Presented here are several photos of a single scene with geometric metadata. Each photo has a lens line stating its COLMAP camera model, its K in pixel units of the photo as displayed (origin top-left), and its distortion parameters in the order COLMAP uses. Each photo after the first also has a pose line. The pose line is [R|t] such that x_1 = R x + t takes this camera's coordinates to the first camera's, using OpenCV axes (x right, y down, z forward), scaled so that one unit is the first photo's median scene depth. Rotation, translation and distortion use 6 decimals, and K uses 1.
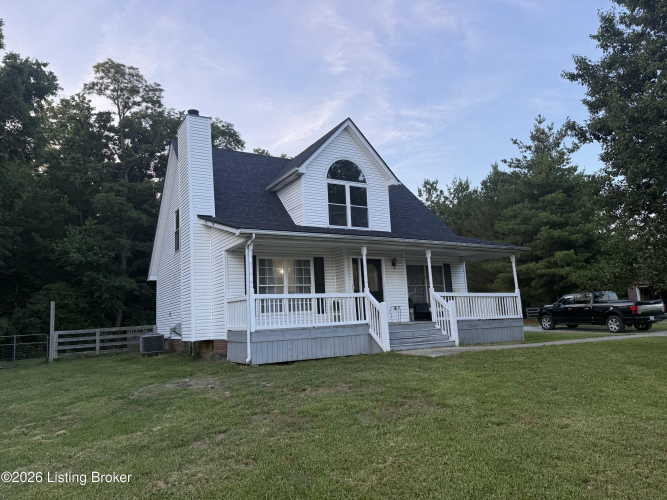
lens RADIAL K [[468.2, 0, 333.7], [0, 468.2, 254.9], [0, 0, 1]] dist [0.029401, -0.003901]
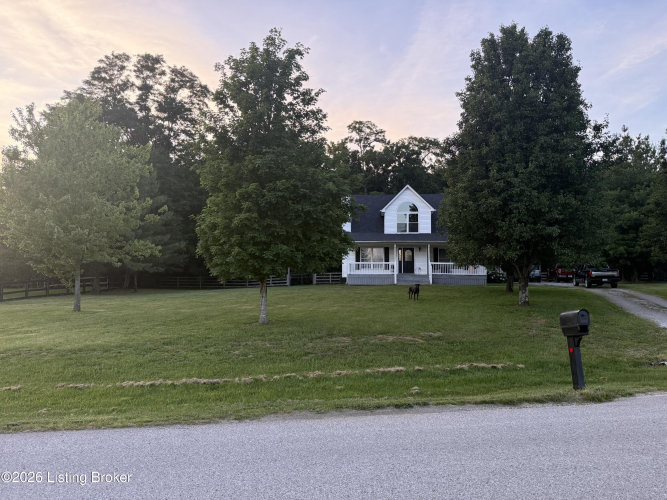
lens RADIAL K [[465.8, 0, 333.5], [0, 465.8, 250.0], [0, 0, 1]] dist [0.040915, -0.003168]
pose [[0.808095, 0.009110, -0.588982, 1.075797], [0.040544, 0.996649, 0.071043, -0.150633], [0.587656, -0.081289, 0.805017, -1.047563]]
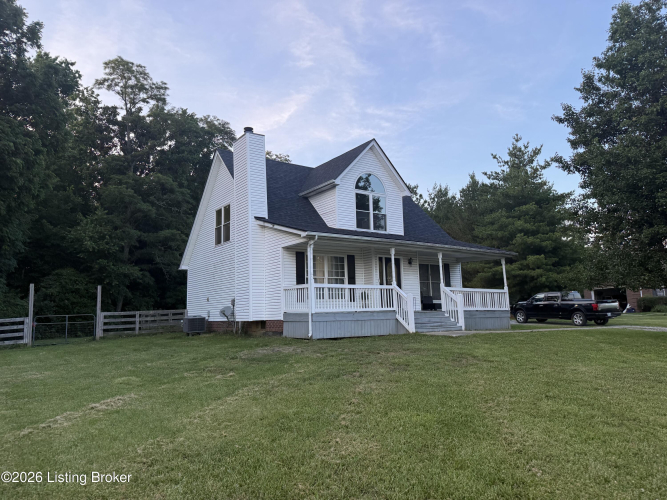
lens RADIAL K [[465.8, 0, 333.5], [0, 465.8, 250.0], [0, 0, 1]] dist [0.040915, -0.003168]
pose [[0.996461, 0.035480, 0.076206, -0.150897], [-0.035488, 0.999369, -0.001250, -0.004405], [-0.076202, -0.001459, 0.997091, -0.174507]]
